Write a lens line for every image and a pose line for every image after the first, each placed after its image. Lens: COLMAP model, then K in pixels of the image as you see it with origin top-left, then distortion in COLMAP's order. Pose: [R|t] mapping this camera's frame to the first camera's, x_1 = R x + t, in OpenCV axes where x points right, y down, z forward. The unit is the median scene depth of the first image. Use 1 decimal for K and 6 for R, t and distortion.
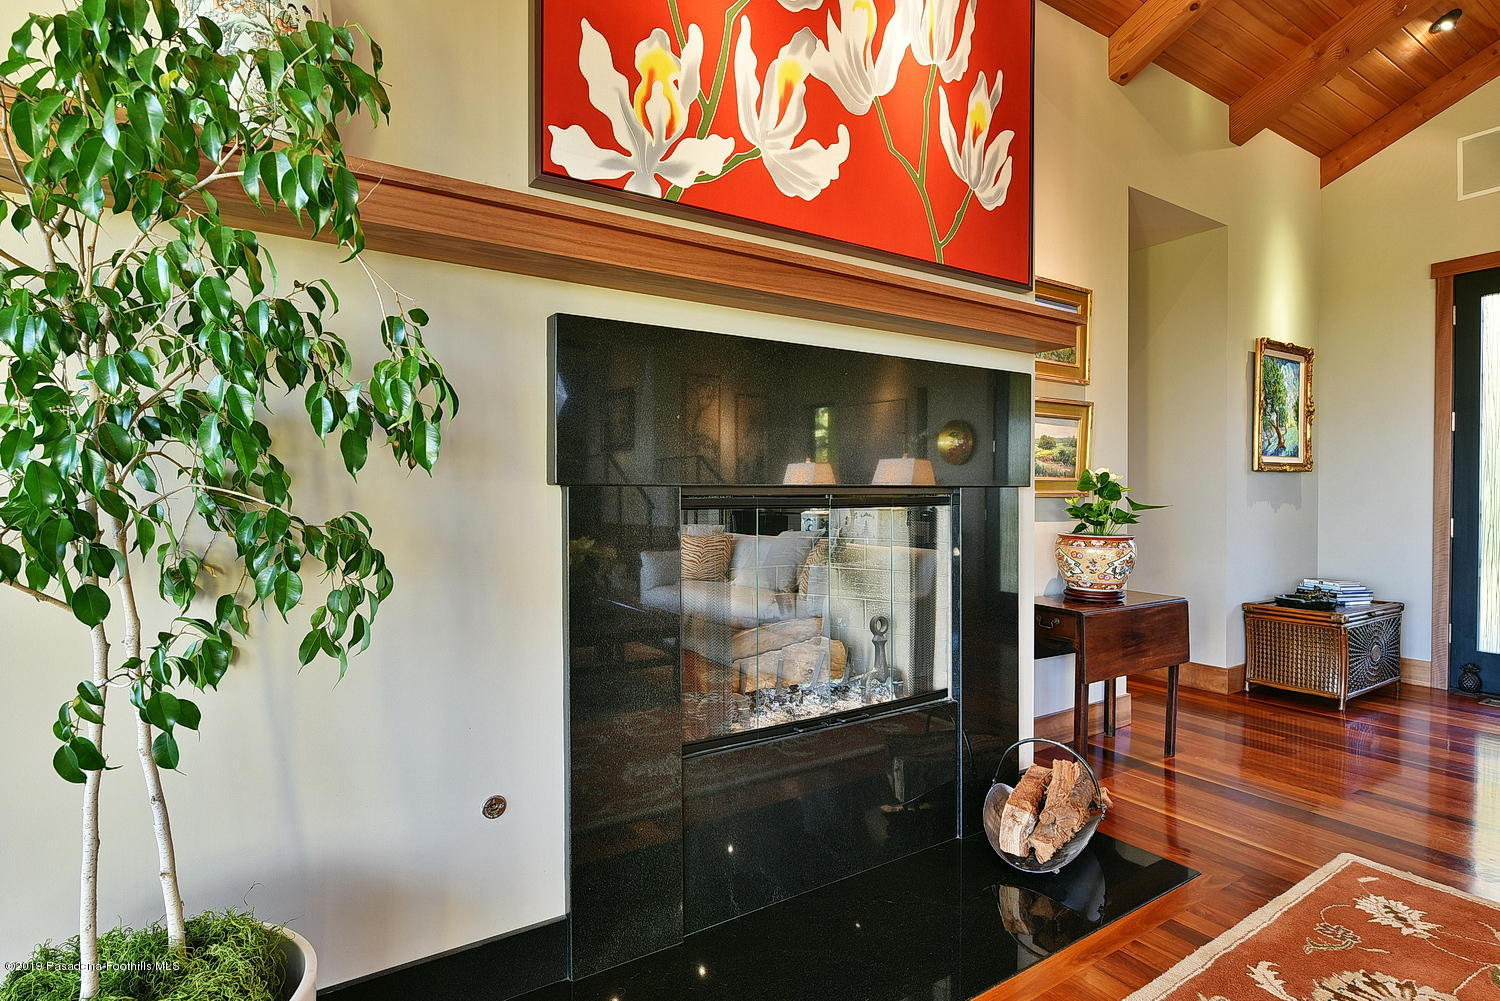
lens RADIAL K [[758.6, 0, 750.0], [0, 758.6, 500.5], [0, 0, 1]] dist [-0.004761, -0.000641]
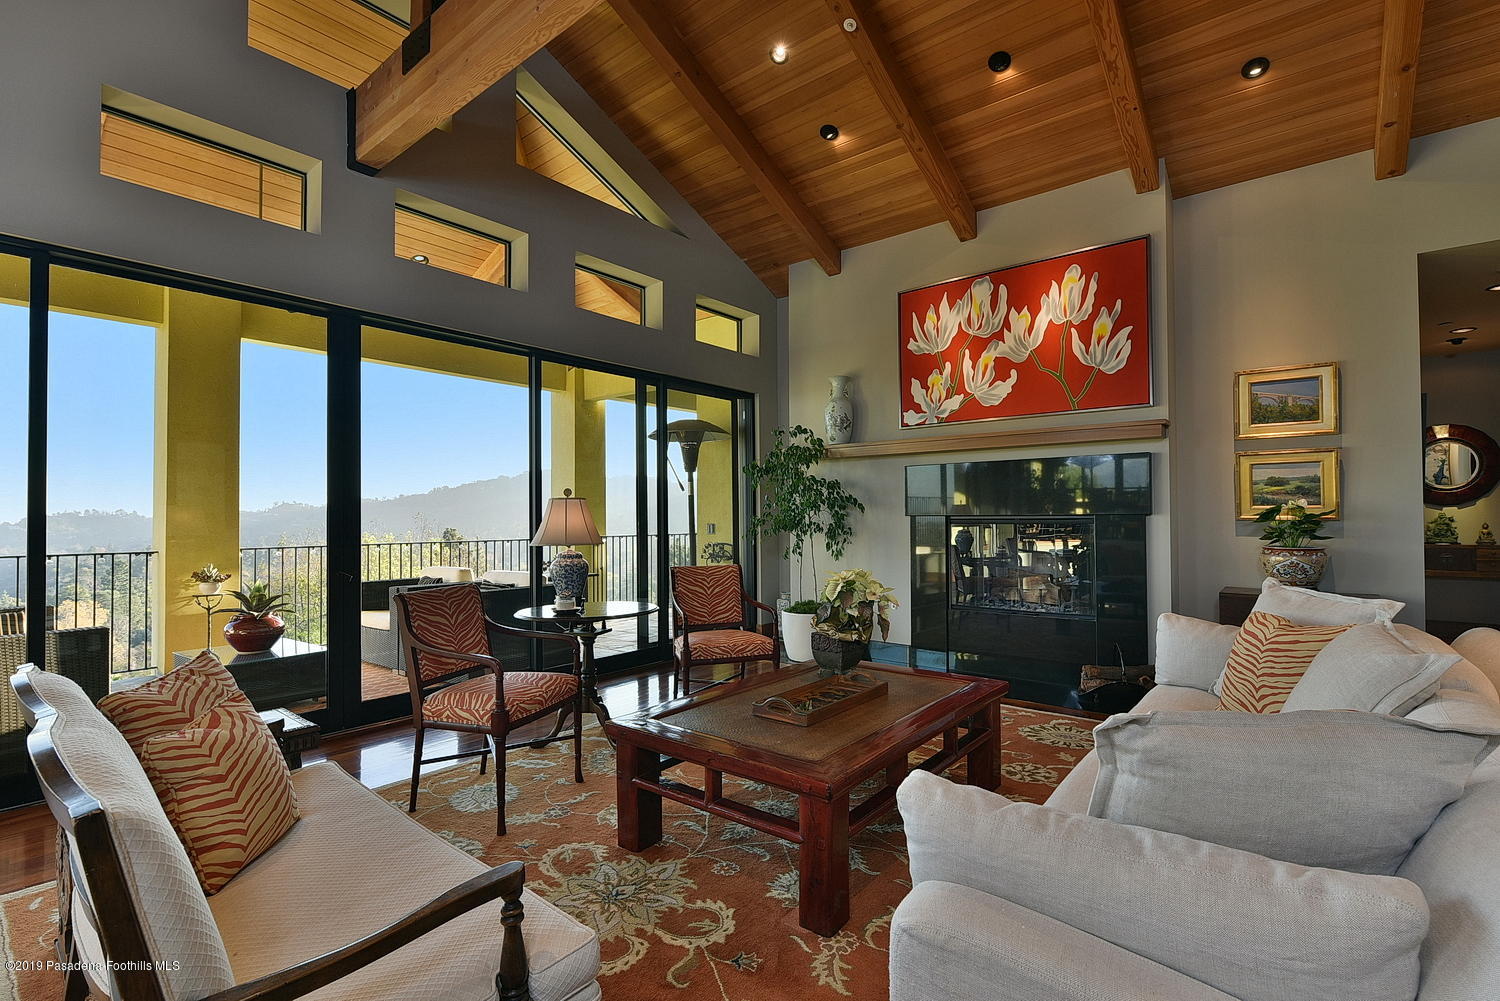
lens RADIAL K [[688.1, 0, 750.0], [0, 688.1, 500.5], [0, 0, 1]] dist [-0.000042, -0.000012]
pose [[0.300866, -0.019825, -0.953460, 1.408470], [-0.004259, 0.999746, -0.022131, -0.008924], [0.953657, 0.010719, 0.300705, -0.347885]]
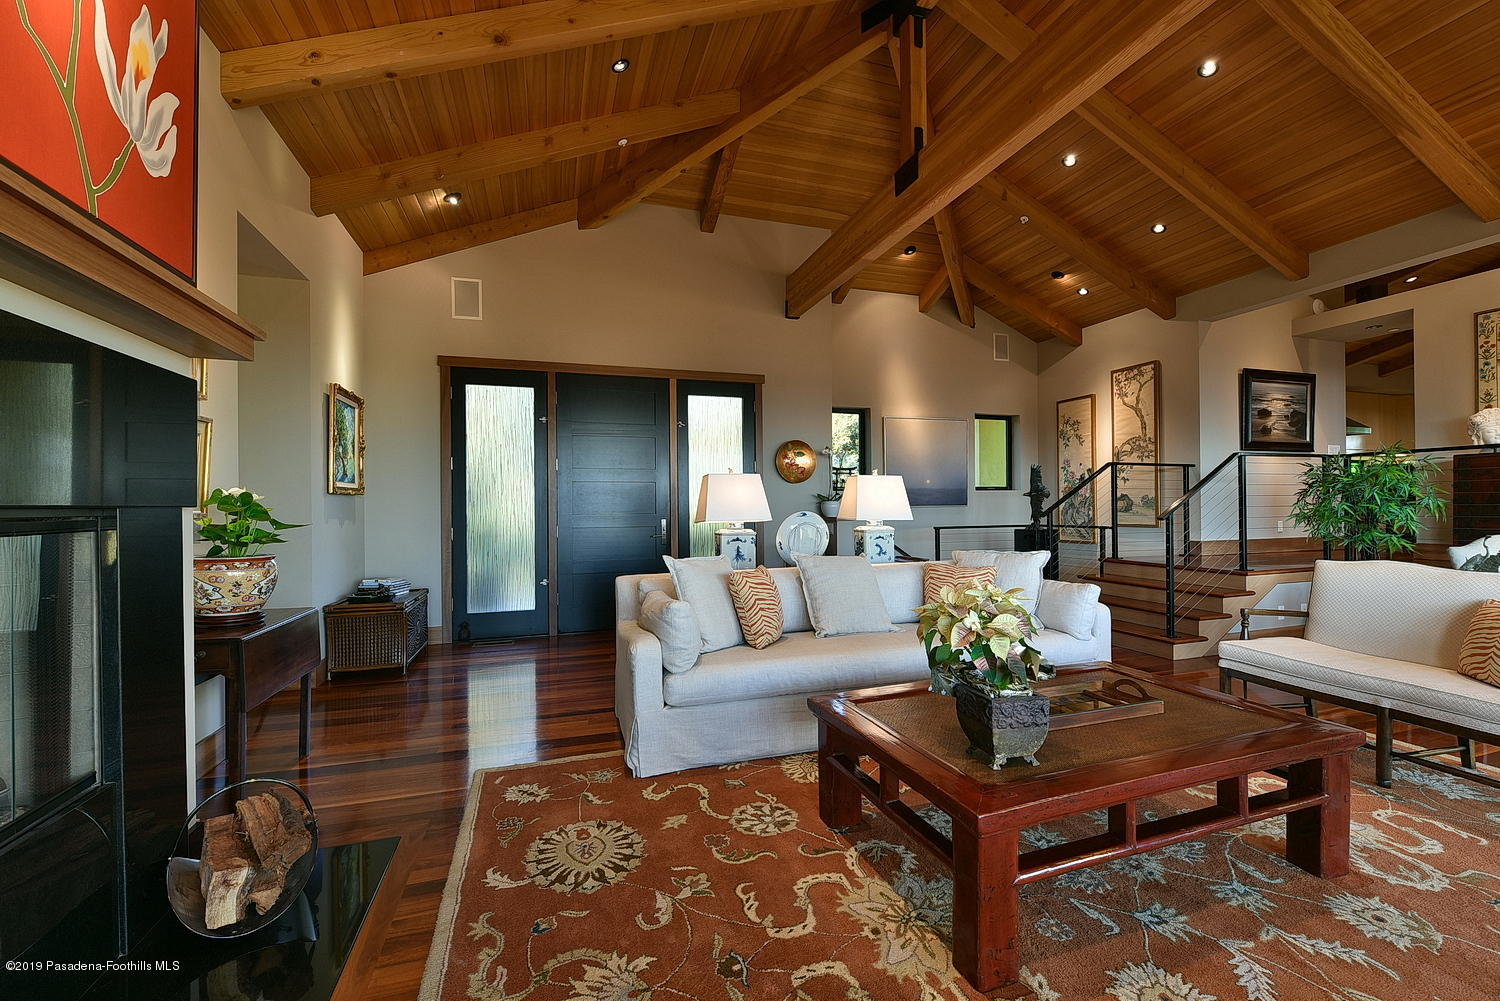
lens RADIAL K [[610.1, 0, 755.7], [0, 610.1, 504.8], [0, 0, 1]] dist [-0.007896, -0.000109]
pose [[0.256319, 0.001984, 0.966590, -0.127098], [0.018733, 0.999800, -0.007020, -0.003152], [-0.966411, 0.019907, 0.256231, 0.158594]]
